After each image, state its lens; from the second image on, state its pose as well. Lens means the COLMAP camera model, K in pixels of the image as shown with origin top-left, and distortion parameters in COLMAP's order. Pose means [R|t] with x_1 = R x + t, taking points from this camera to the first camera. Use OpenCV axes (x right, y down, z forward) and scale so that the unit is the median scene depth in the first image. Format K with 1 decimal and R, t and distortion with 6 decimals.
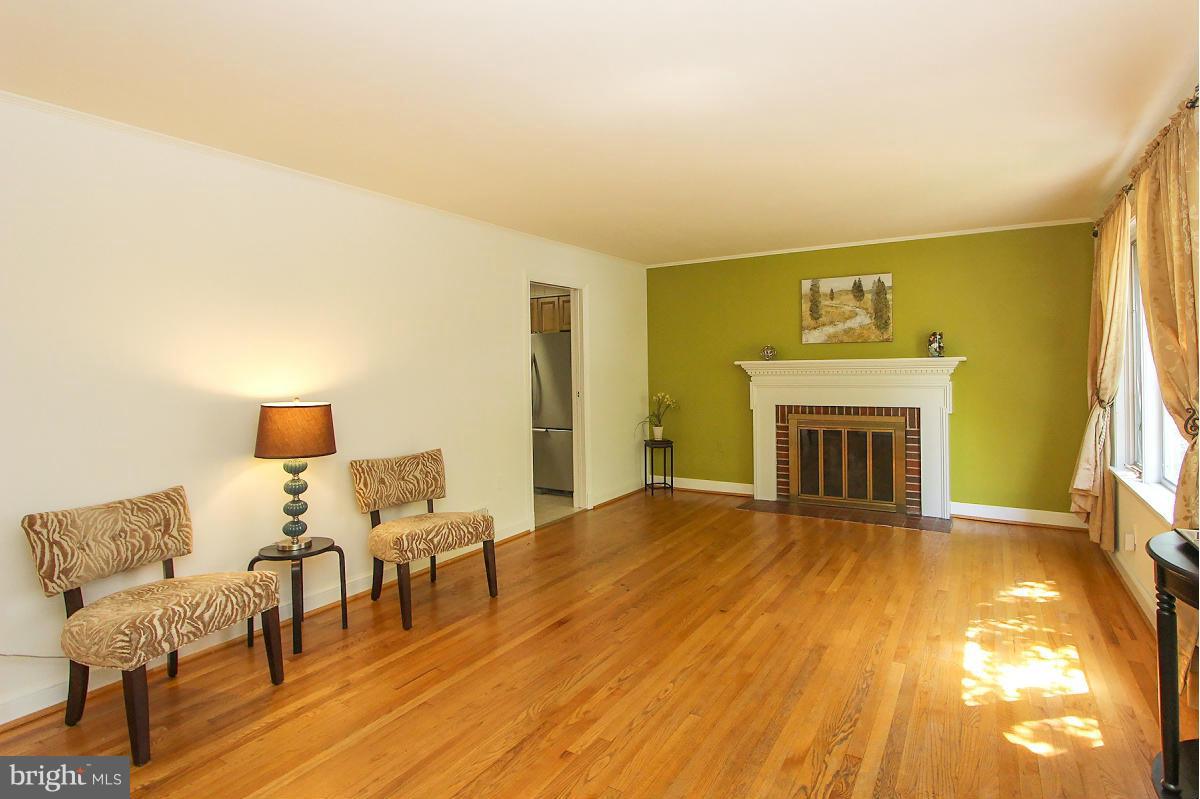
lens RADIAL K [[589.7, 0, 598.1], [0, 589.7, 383.1], [0, 0, 1]] dist [0.000122, 0.000005]
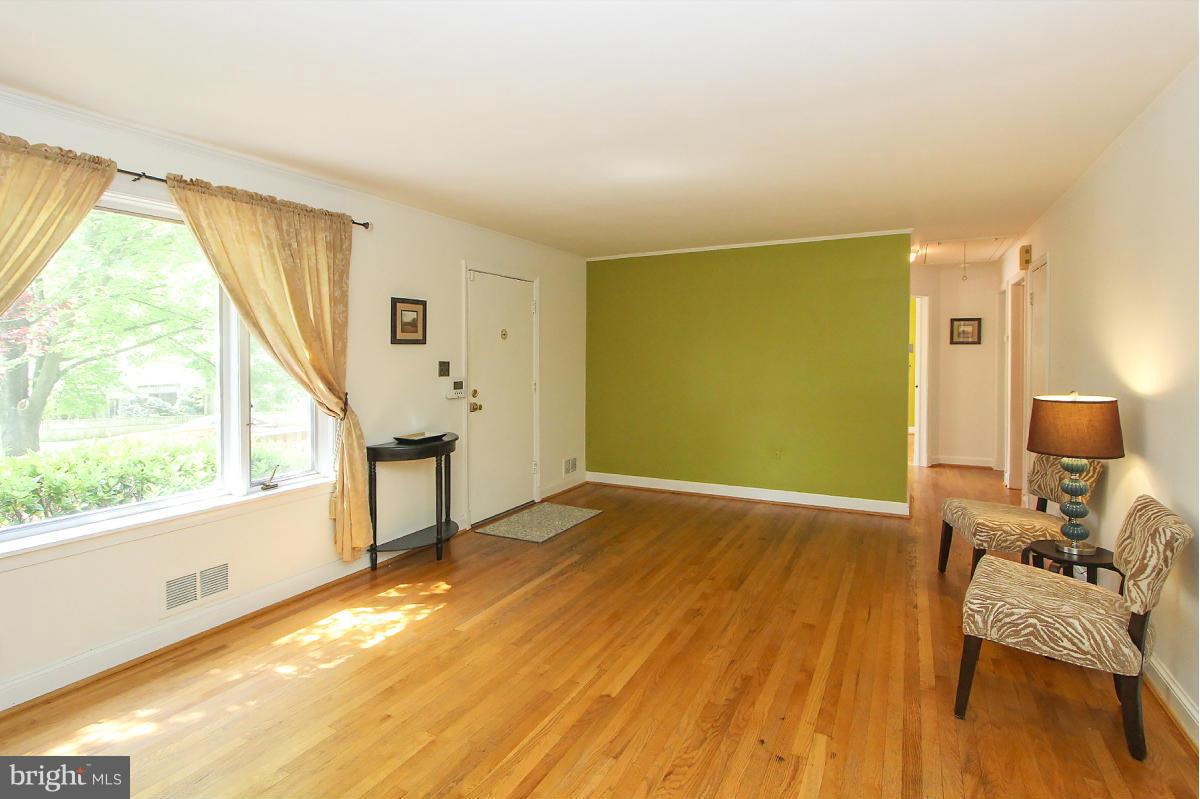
lens RADIAL K [[589.7, 0, 598.1], [0, 589.7, 383.1], [0, 0, 1]] dist [0.000122, 0.000005]
pose [[-0.992729, 0.024422, -0.117866, 0.374236], [0.014735, 0.996493, 0.082372, -0.073666], [0.119464, 0.080036, -0.989607, 2.107388]]
